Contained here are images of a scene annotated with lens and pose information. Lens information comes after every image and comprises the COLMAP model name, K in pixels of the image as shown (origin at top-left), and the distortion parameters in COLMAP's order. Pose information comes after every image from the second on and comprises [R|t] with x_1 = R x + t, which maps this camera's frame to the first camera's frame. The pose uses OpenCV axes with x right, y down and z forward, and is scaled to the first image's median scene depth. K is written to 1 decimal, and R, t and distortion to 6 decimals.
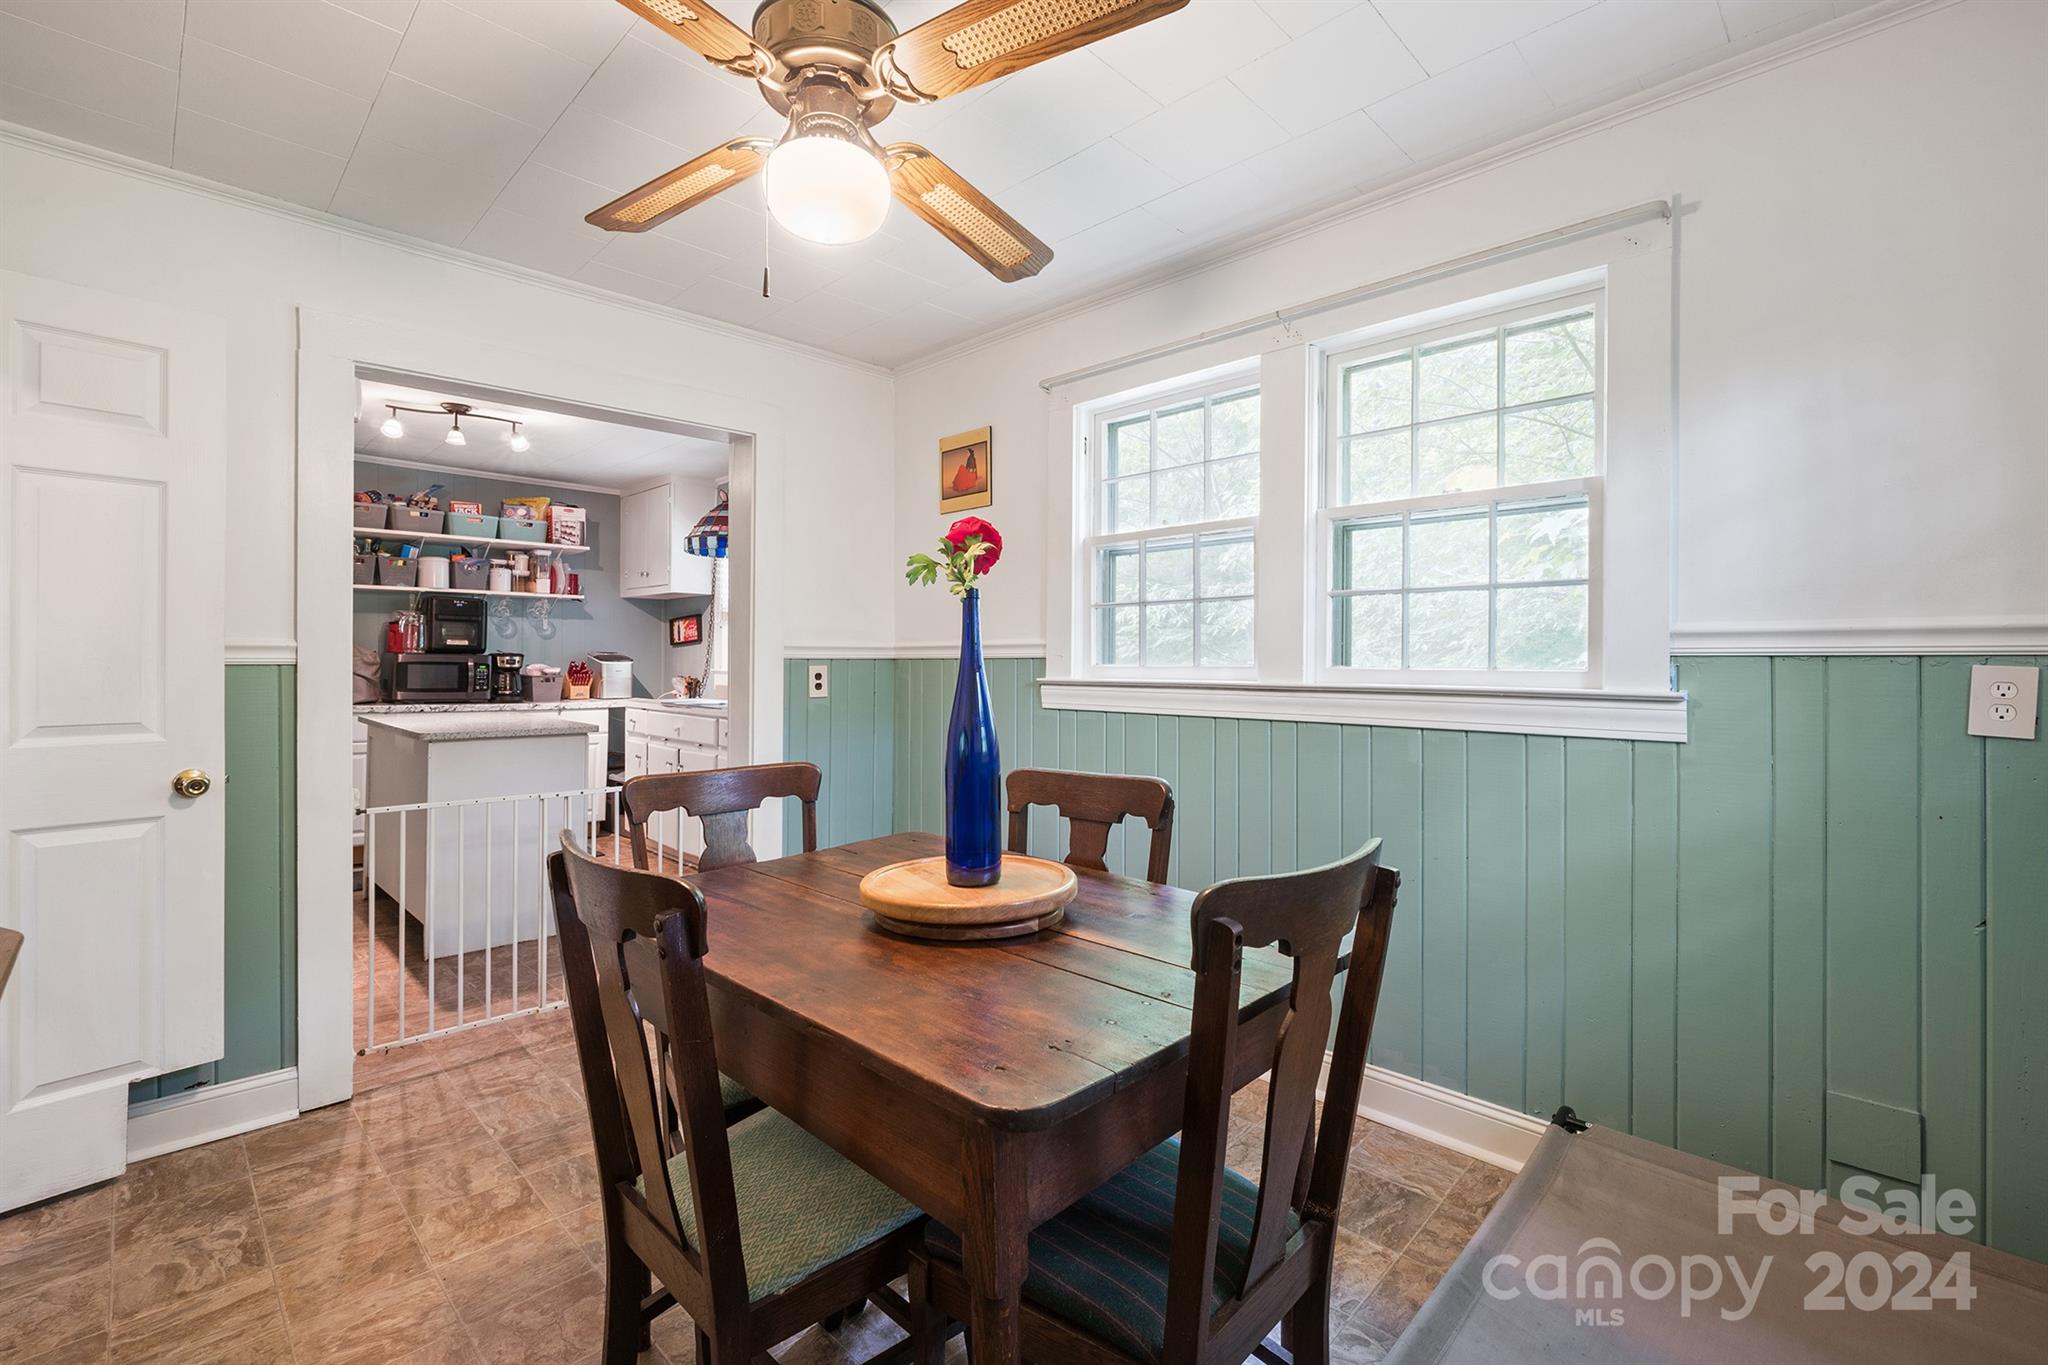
lens RADIAL K [[881.6, 0, 1026.6], [0, 881.6, 659.2], [0, 0, 1]] dist [-0.002841, -0.000110]
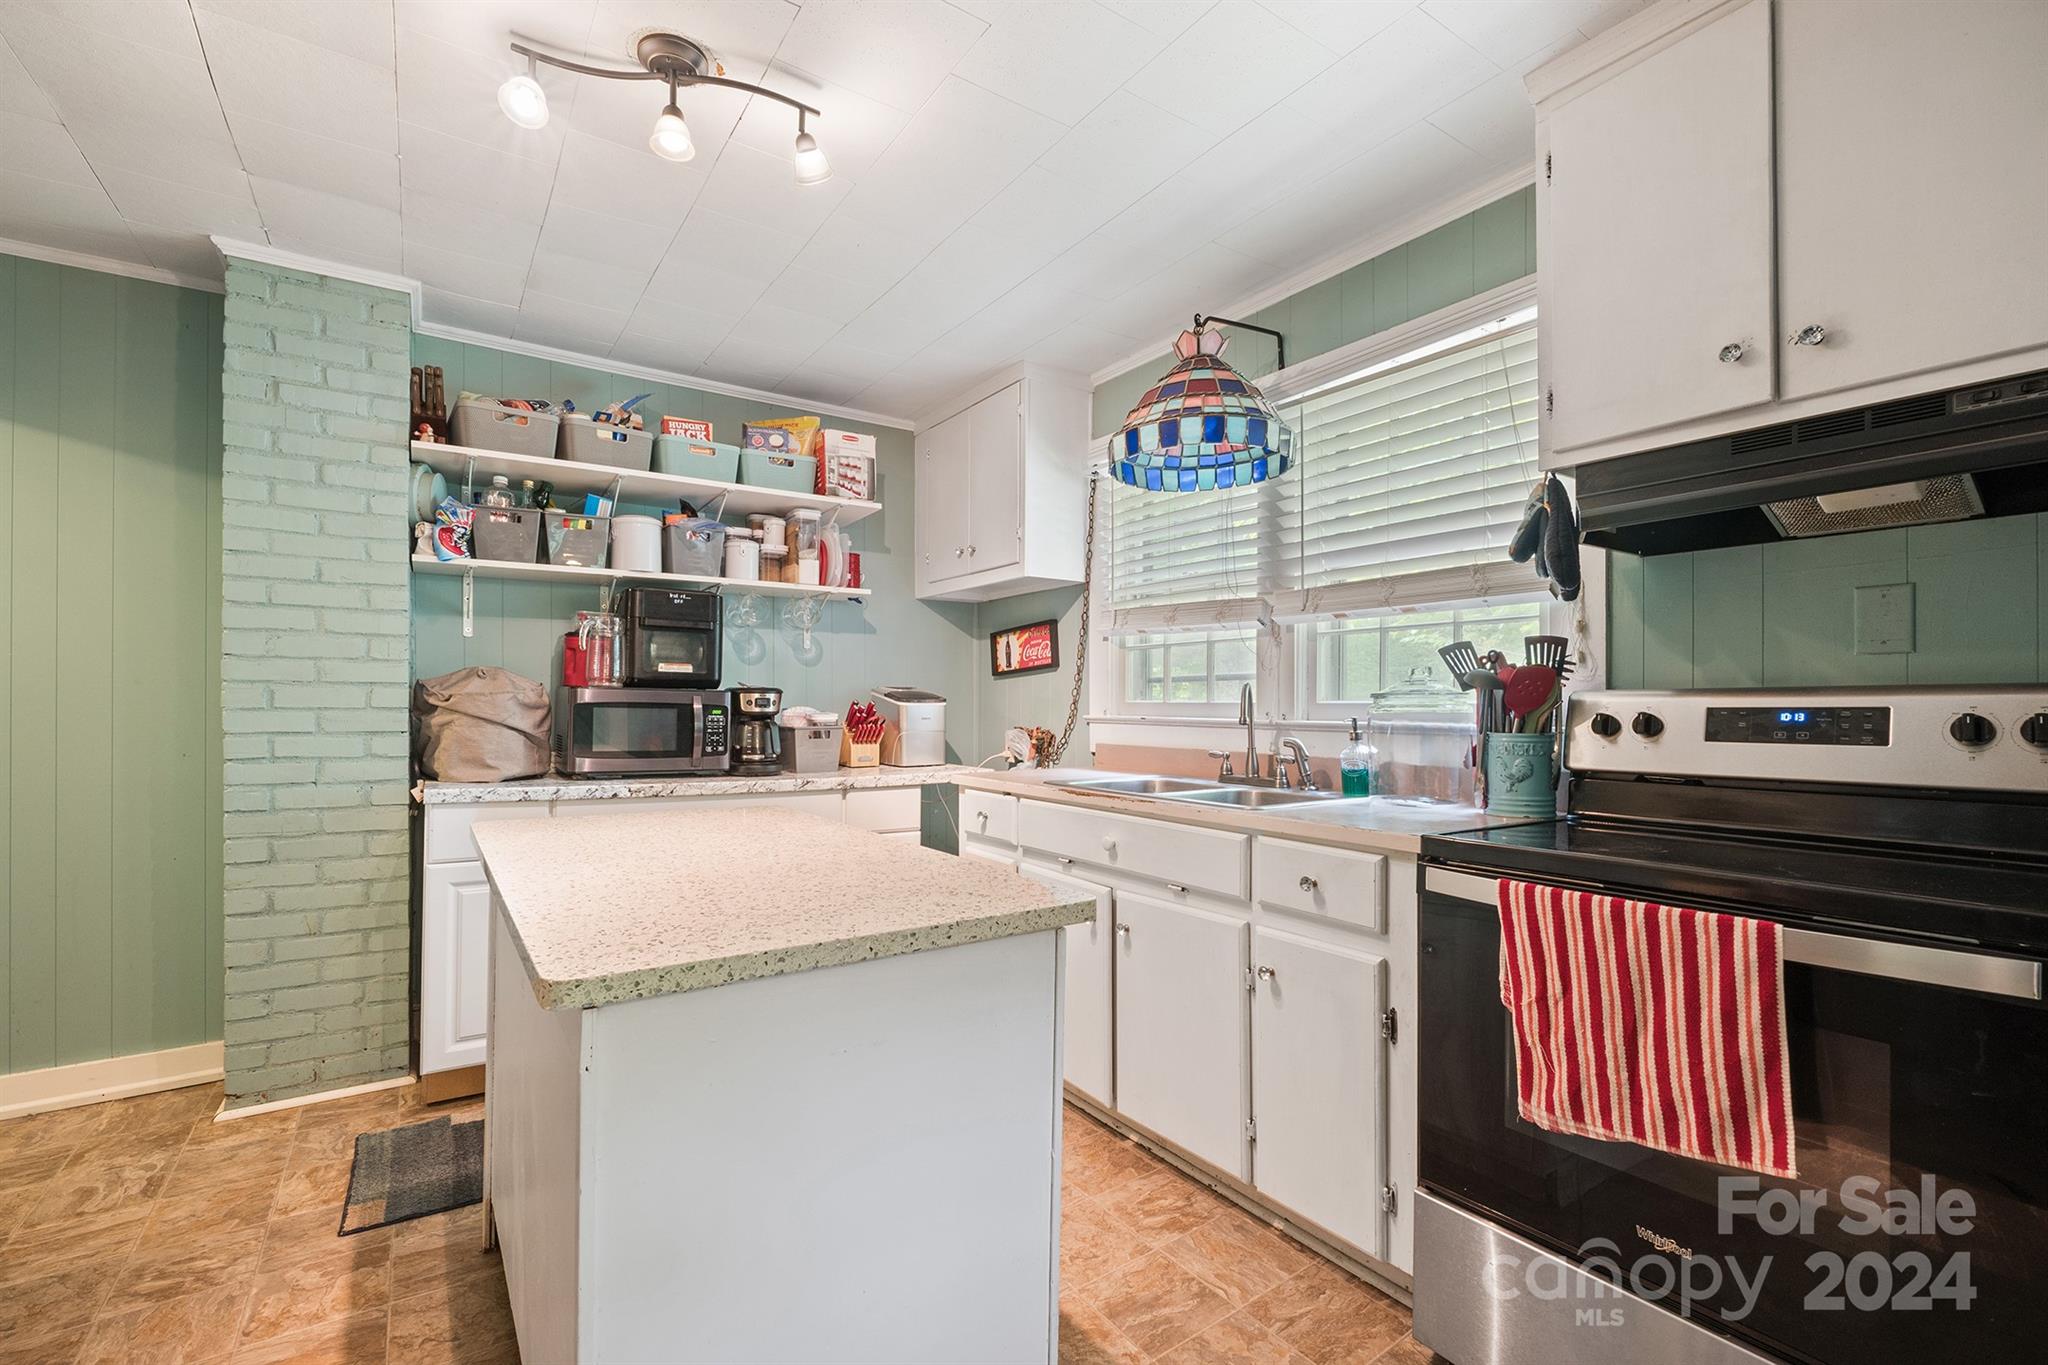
lens RADIAL K [[876.3, 0, 1012.4], [0, 876.3, 703.8], [0, 0, 1]] dist [0.000101, 0.000163]
pose [[0.979327, -0.004602, -0.202230, -0.312467], [0.004122, 0.999988, -0.002794, 0.005799], [0.202240, 0.001903, 0.979334, 0.480187]]
